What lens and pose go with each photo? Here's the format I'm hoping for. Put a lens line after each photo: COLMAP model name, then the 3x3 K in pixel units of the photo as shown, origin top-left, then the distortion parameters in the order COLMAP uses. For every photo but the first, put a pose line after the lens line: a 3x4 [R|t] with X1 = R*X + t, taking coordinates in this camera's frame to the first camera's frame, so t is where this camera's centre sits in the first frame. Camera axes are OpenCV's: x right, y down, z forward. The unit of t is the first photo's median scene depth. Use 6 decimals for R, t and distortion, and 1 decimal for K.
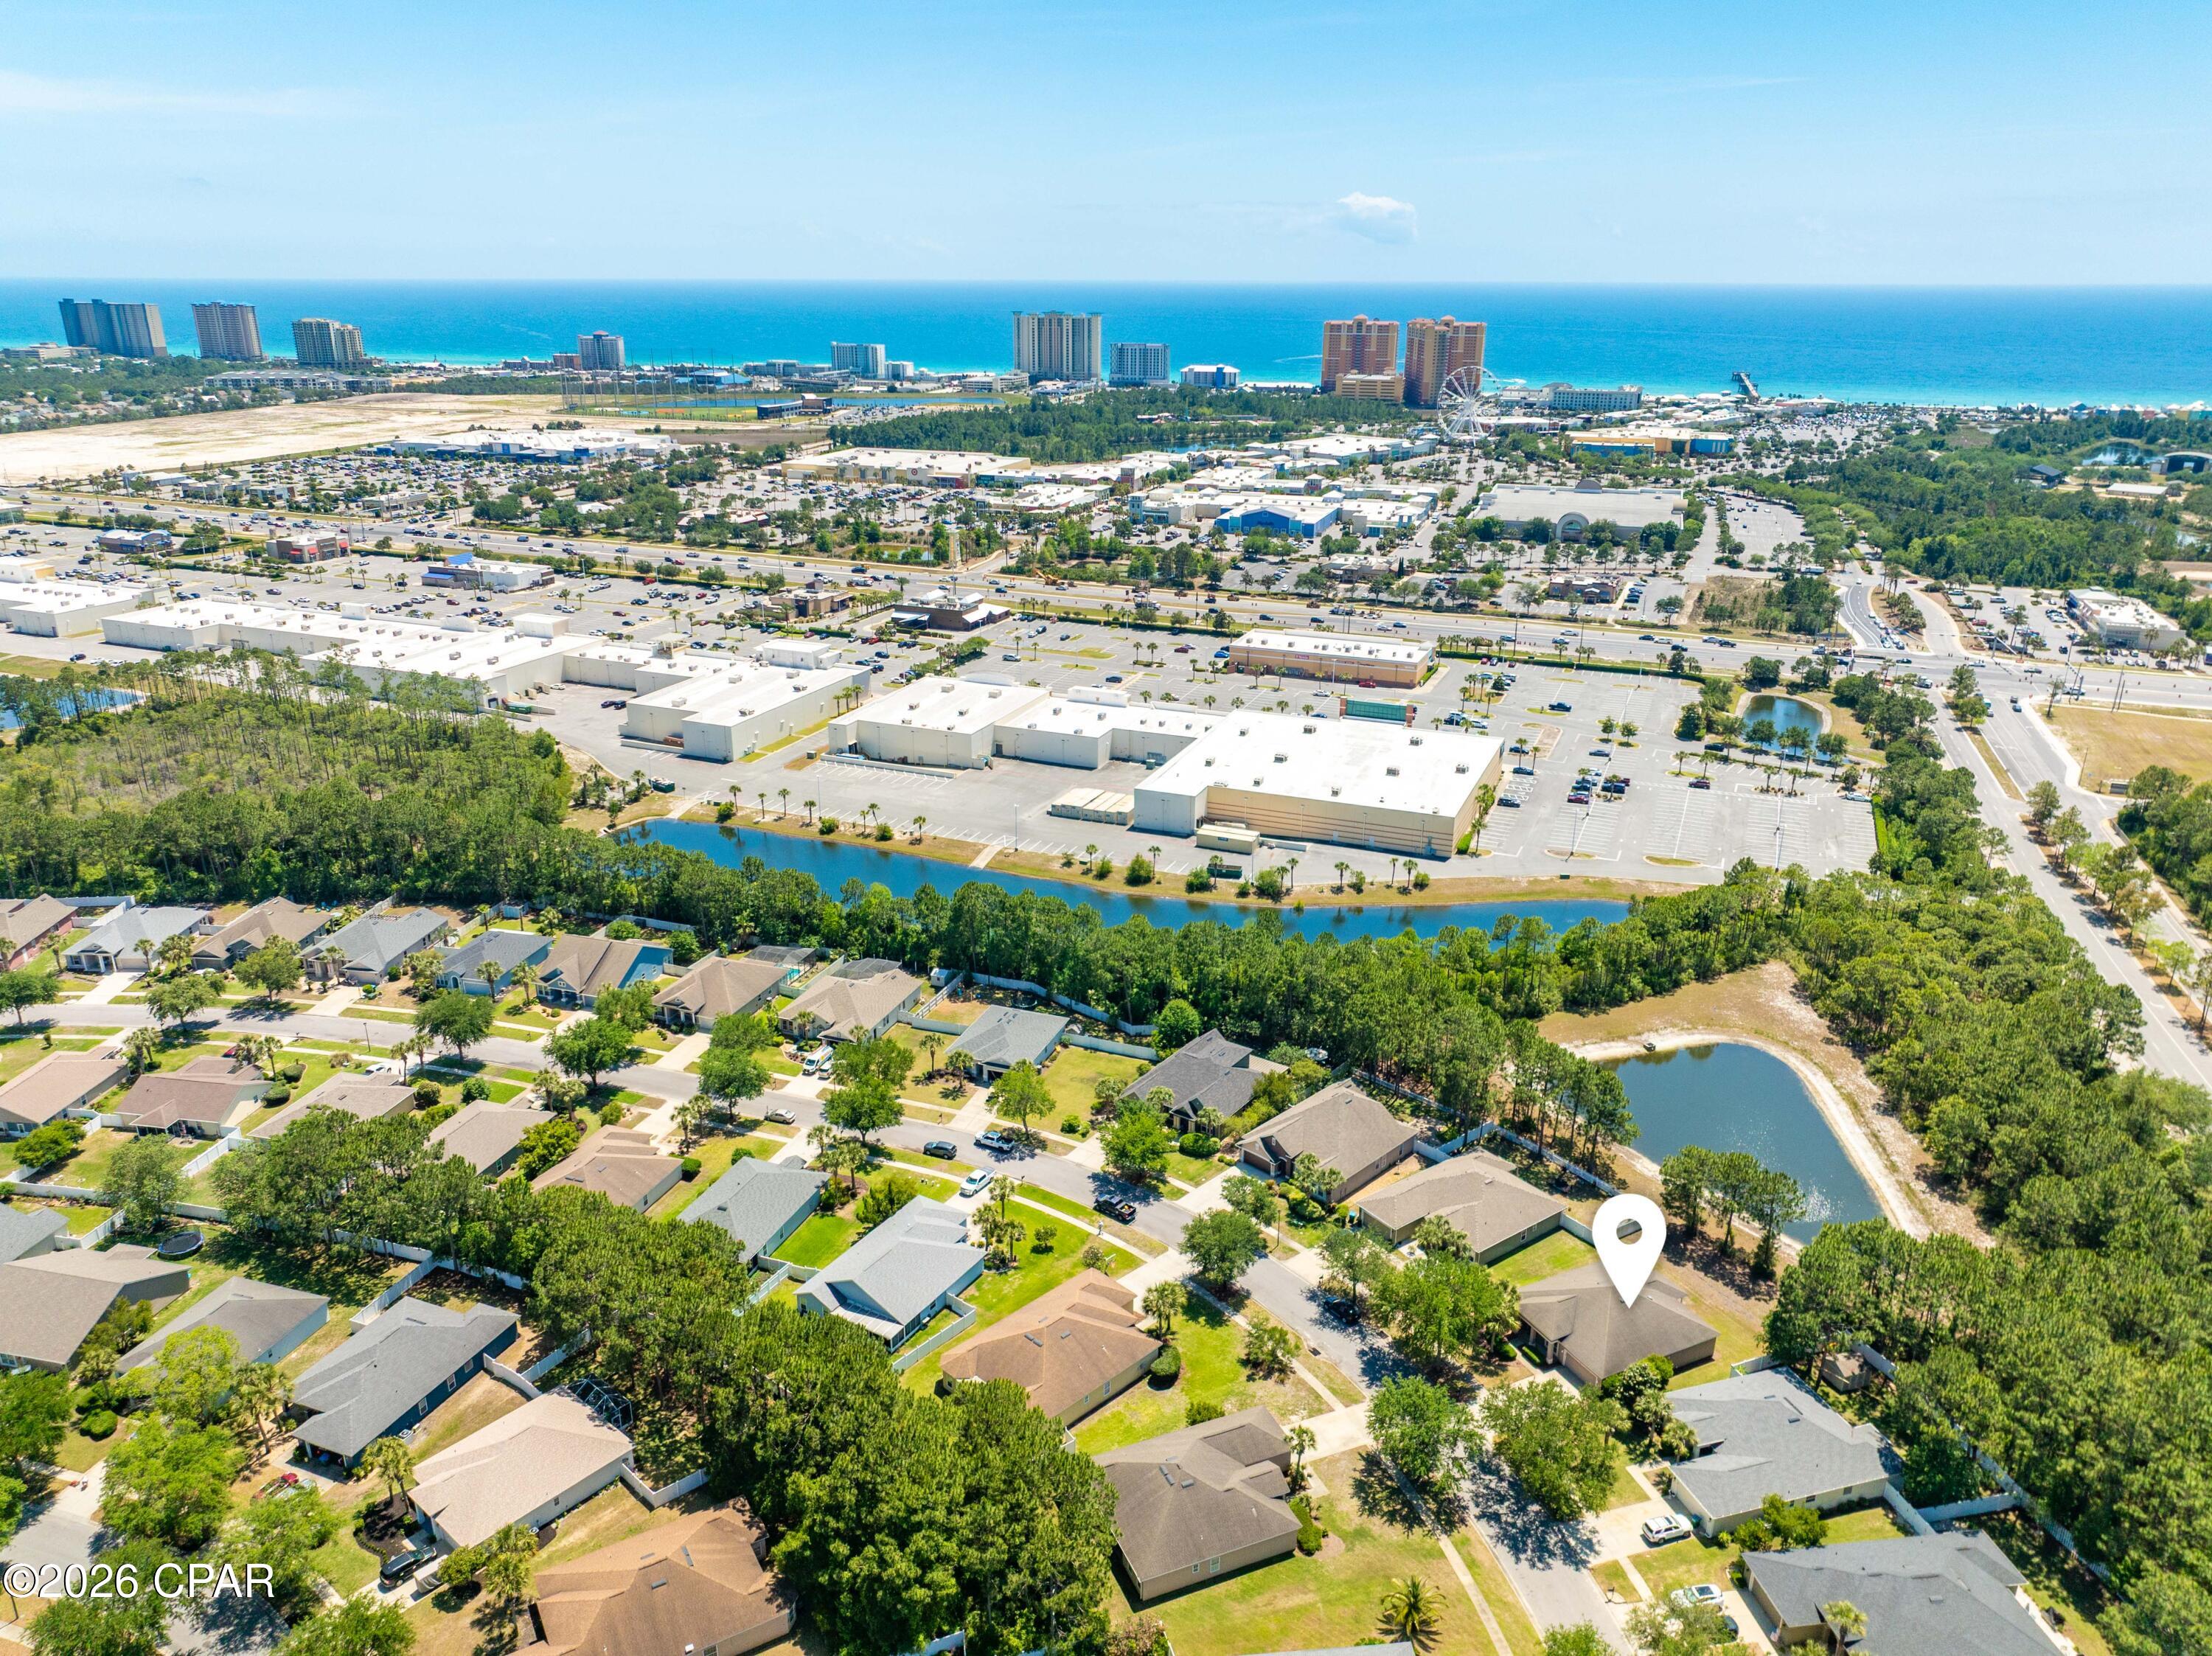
lens RADIAL K [[1544.7, 0, 1106.0], [0, 1544.7, 828.0], [0, 0, 1]] dist [-0.001301, 0.007754]
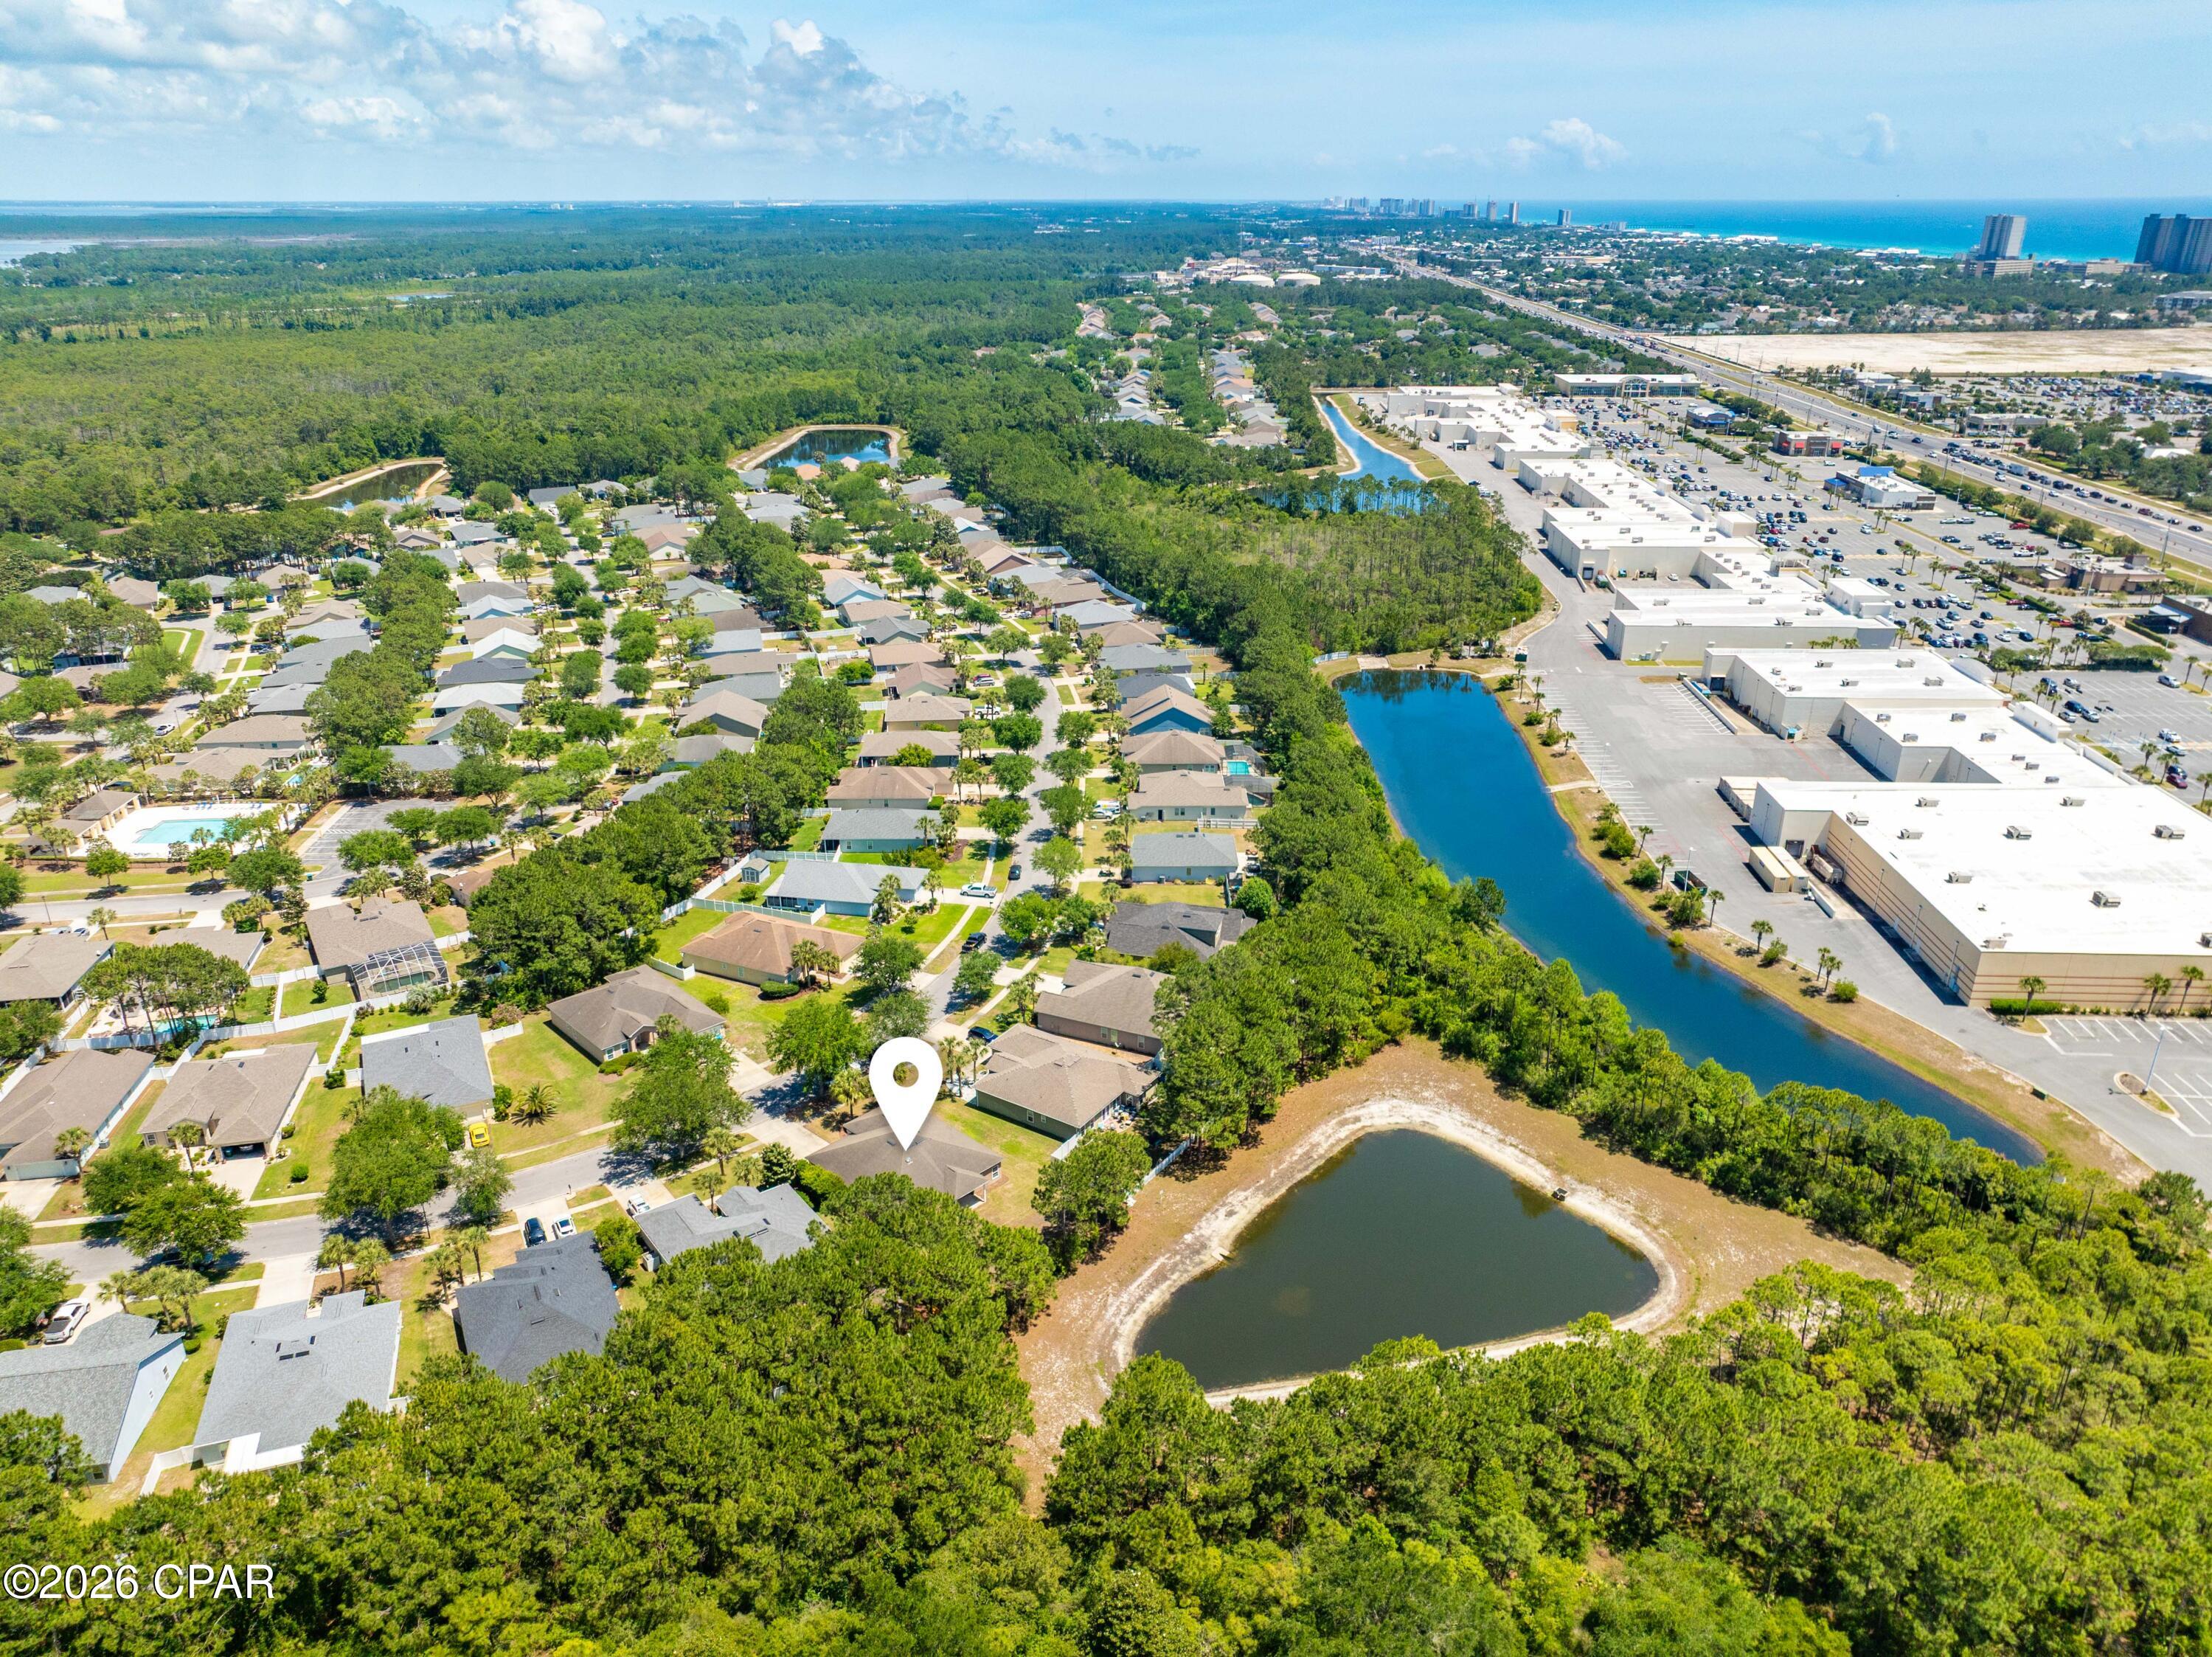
lens RADIAL K [[1544.9, 0, 1106.0], [0, 1544.9, 828.5], [0, 0, 1]] dist [-0.001301, 0.007754]
pose [[0.348474, 0.352938, -0.868332, 0.332678], [-0.313366, 0.916962, 0.246946, -0.051906], [0.883384, 0.186051, 0.430136, 0.176744]]
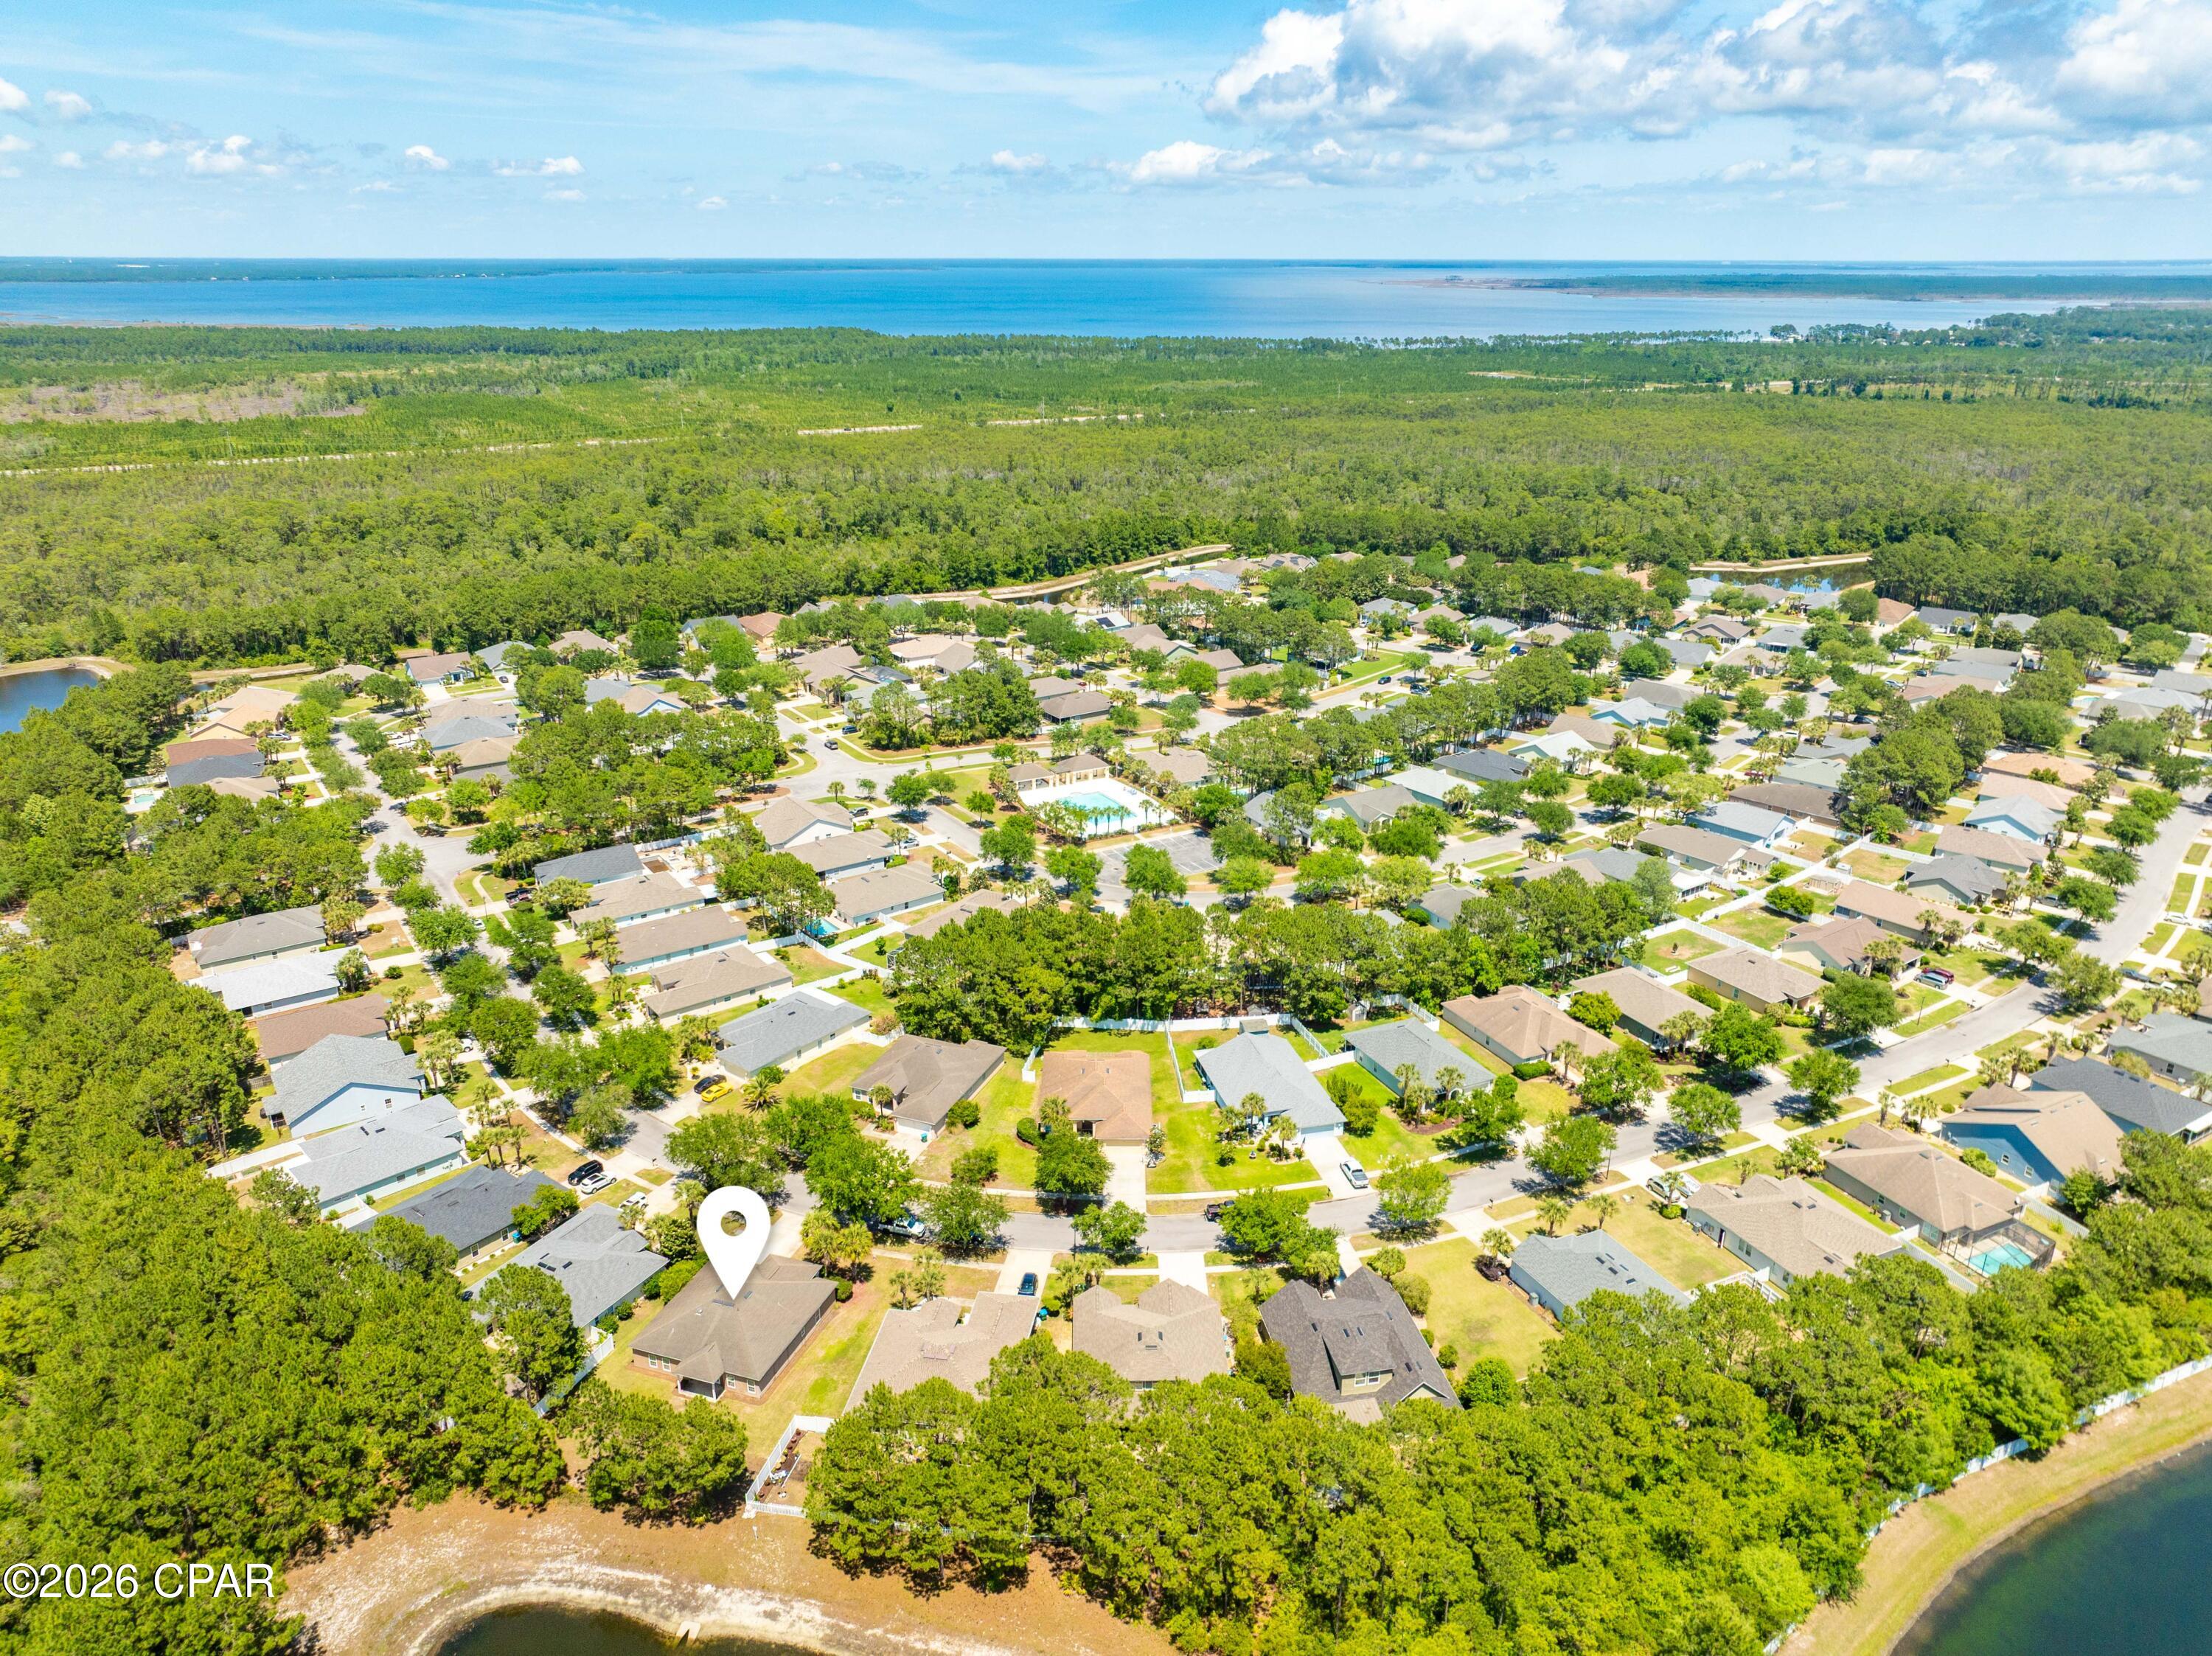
lens RADIAL K [[1526.1, 0, 1098.5], [0, 1526.1, 829.3], [0, 0, 1]] dist [0.002246, 0.004347]
pose [[-0.702720, 0.247128, -0.667168, 0.205281], [-0.243345, 0.797692, 0.551788, -0.145481], [0.668557, 0.550104, -0.500417, 0.409701]]
